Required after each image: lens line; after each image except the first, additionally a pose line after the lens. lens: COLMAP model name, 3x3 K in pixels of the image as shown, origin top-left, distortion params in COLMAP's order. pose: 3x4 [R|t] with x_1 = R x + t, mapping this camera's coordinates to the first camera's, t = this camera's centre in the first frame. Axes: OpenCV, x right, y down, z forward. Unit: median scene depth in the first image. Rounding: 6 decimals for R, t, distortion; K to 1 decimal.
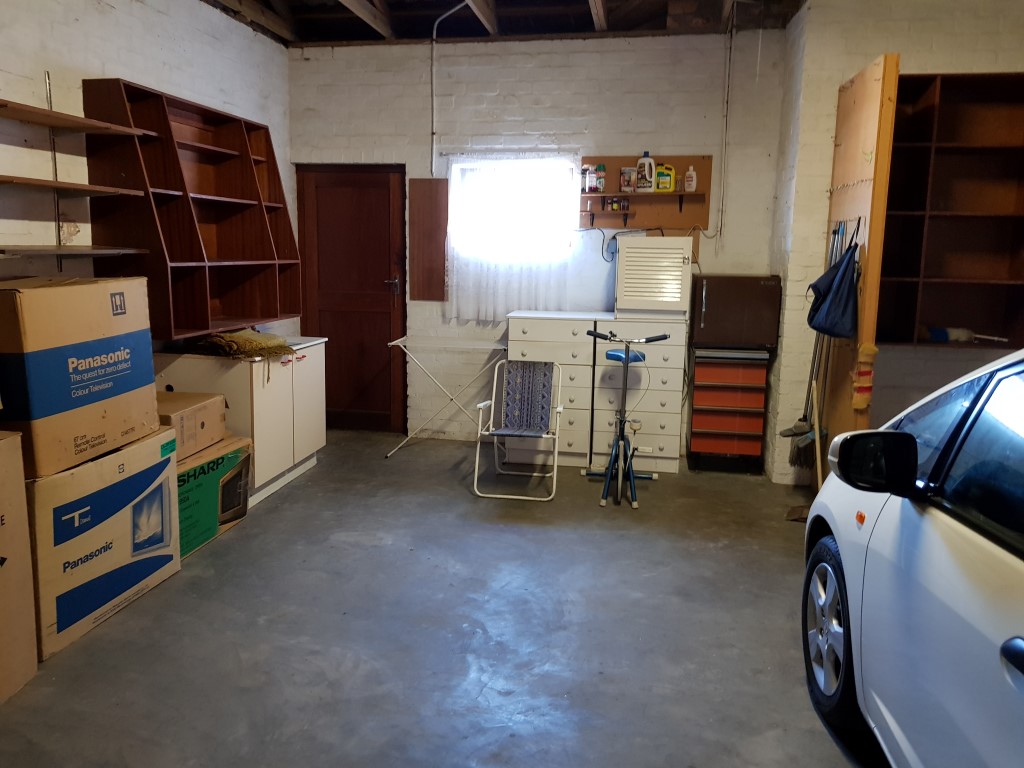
lens RADIAL K [[786.0, 0, 507.5], [0, 786.0, 378.2], [0, 0, 1]] dist [0.002273, -0.002192]
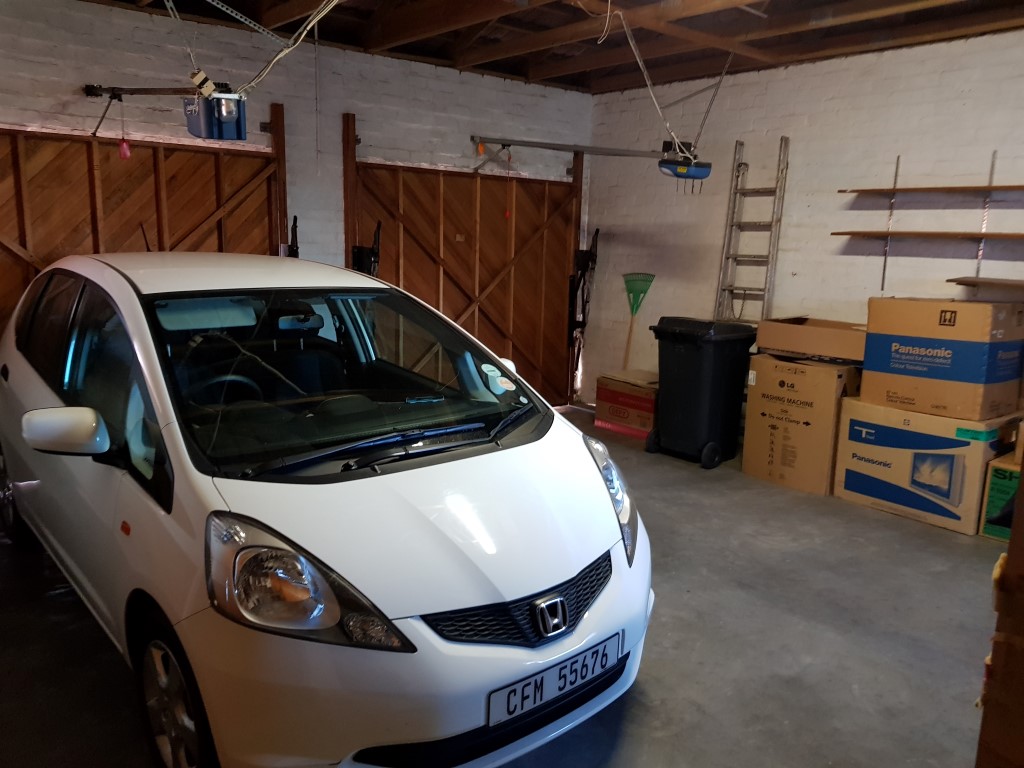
lens RADIAL K [[786.0, 0, 510.8], [0, 786.0, 385.2], [0, 0, 1]] dist [0.002273, -0.002192]
pose [[-0.634198, 0.113881, -0.764738, 1.161095], [-0.163094, 0.947133, 0.276296, -0.250757], [0.755773, 0.299951, -0.582097, 1.291929]]
